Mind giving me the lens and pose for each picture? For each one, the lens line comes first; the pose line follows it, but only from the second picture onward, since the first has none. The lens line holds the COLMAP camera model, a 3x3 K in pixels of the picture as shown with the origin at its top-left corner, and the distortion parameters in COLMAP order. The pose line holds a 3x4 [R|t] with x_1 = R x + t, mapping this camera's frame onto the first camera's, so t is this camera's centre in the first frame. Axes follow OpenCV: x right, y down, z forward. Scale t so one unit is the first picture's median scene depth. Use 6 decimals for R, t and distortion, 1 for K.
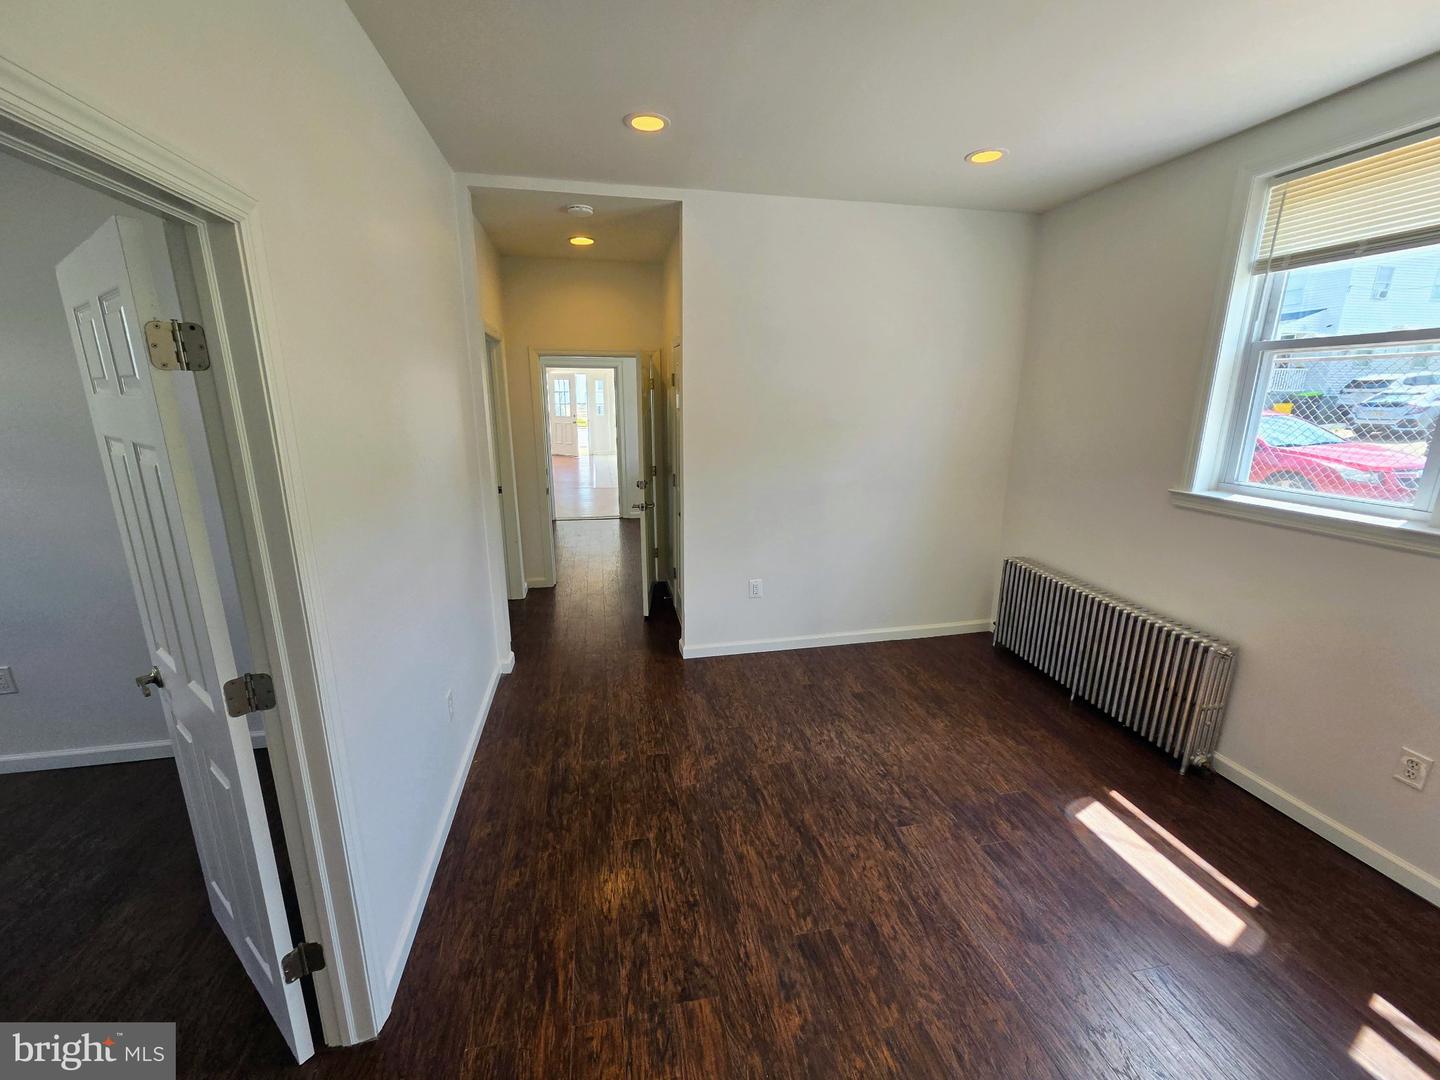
lens RADIAL K [[597.9, 0, 725.0], [0, 597.9, 541.3], [0, 0, 1]] dist [0.000411, 0.000057]
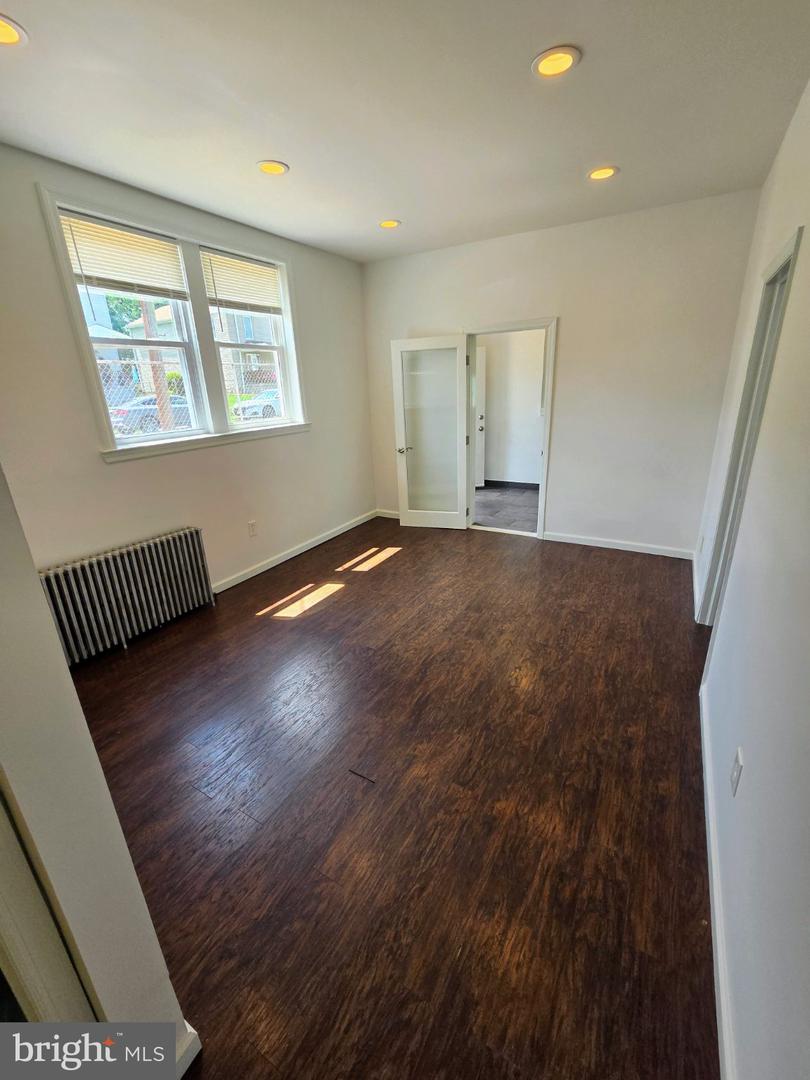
lens RADIAL K [[448.5, 0, 410.8], [0, 448.5, 536.4], [0, 0, 1]] dist [0.000411, 0.000057]
pose [[-0.747349, -0.195833, 0.634917, -0.484110], [0.192066, 0.851110, 0.488592, -0.338395], [-0.636066, 0.487094, -0.598464, 1.538015]]
